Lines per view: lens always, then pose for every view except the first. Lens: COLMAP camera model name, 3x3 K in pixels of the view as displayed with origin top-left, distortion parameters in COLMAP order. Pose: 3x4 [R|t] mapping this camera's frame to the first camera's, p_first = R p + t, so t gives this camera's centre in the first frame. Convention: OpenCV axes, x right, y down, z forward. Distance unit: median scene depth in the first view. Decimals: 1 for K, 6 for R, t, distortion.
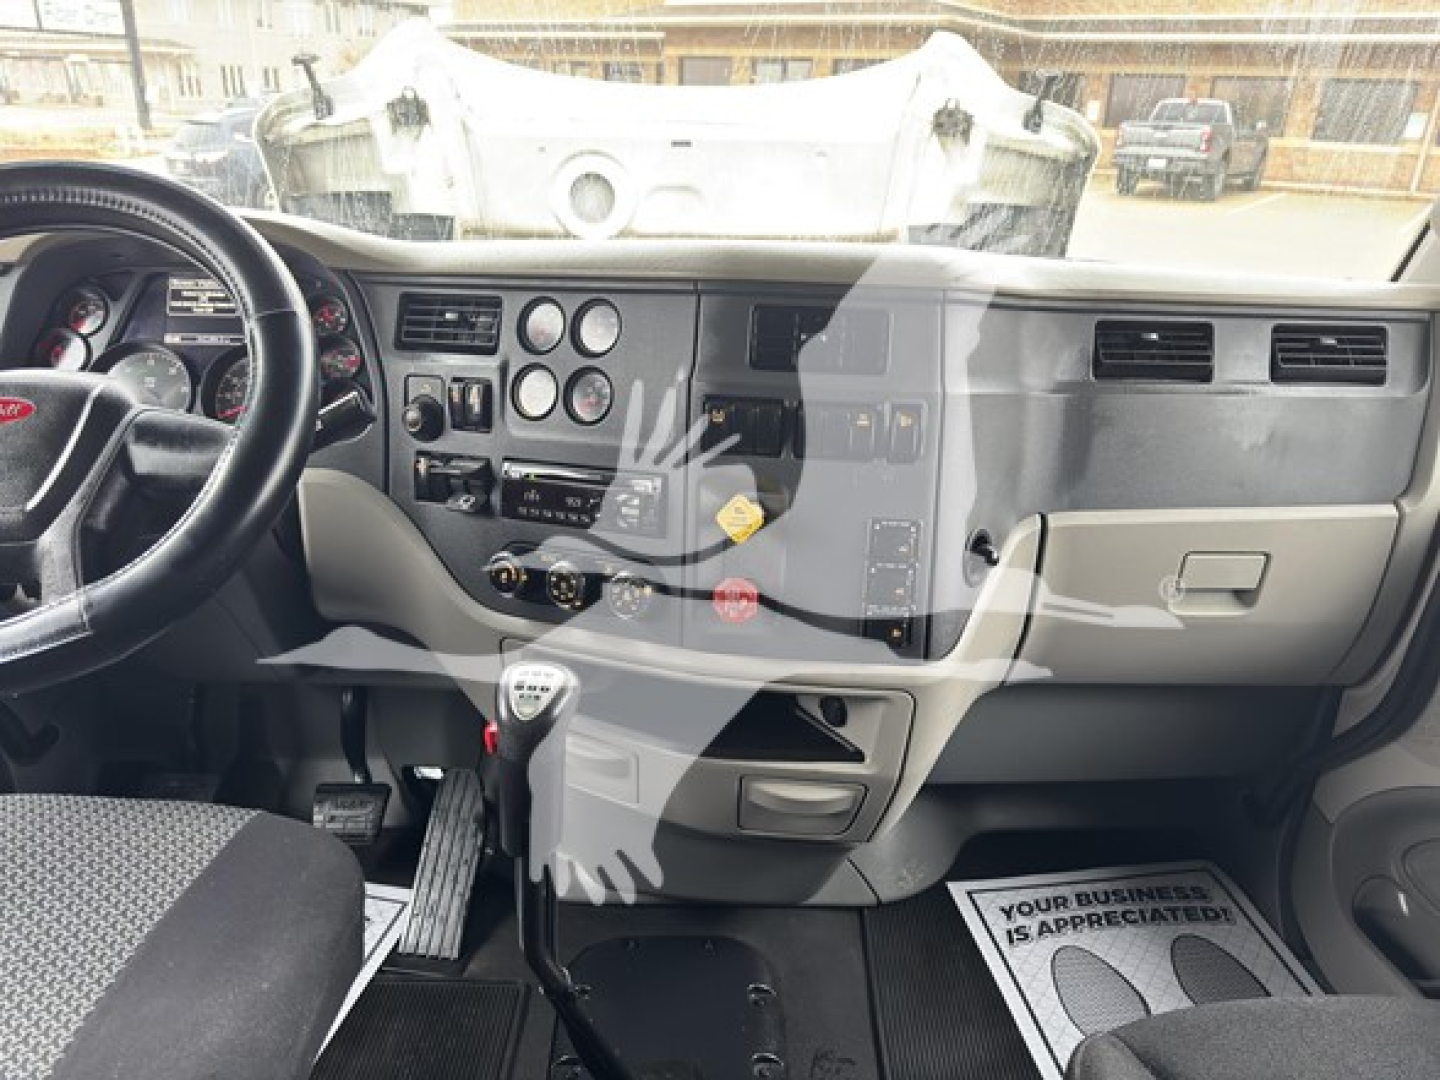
lens RADIAL K [[1919.5, 0, 790.7], [0, 1919.5, 540.6], [0, 0, 1]] dist [0.060457, -0.008098]
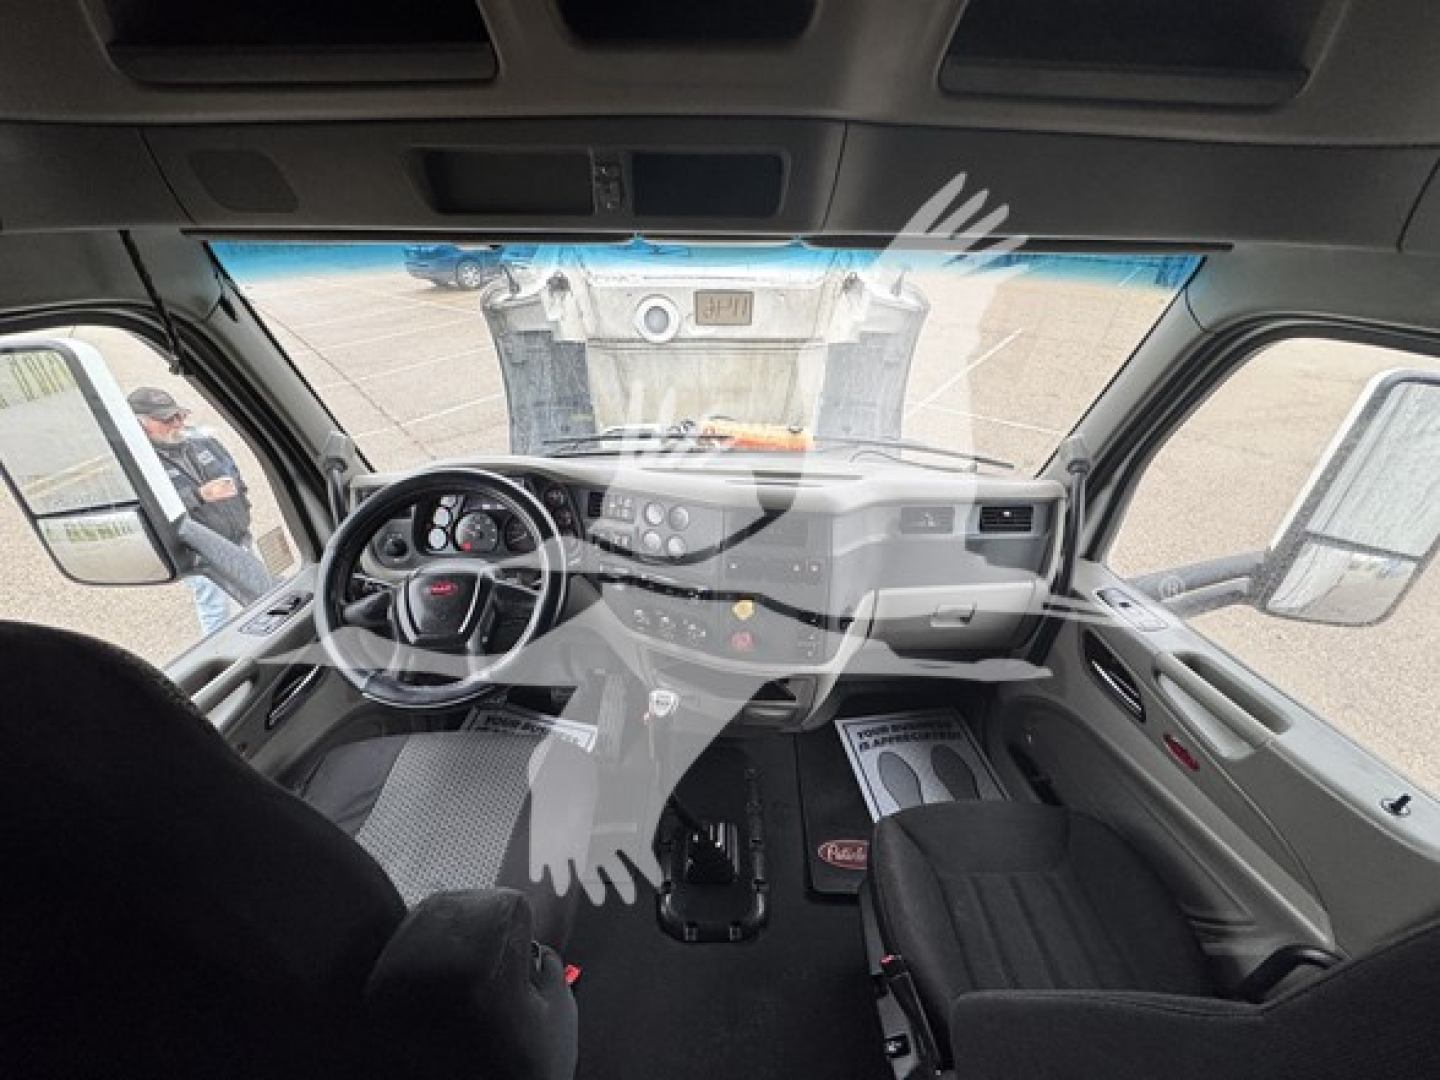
lens RADIAL K [[1880.2, 0, 720.0], [0, 1880.2, 540.0], [0, 0, 1]] dist [0.017913, 0.012052]
pose [[0.999799, 0.002831, -0.019840, -0.008191], [0.003657, 0.947571, 0.319523, -0.722907], [0.019705, -0.319531, 0.947371, -1.006110]]
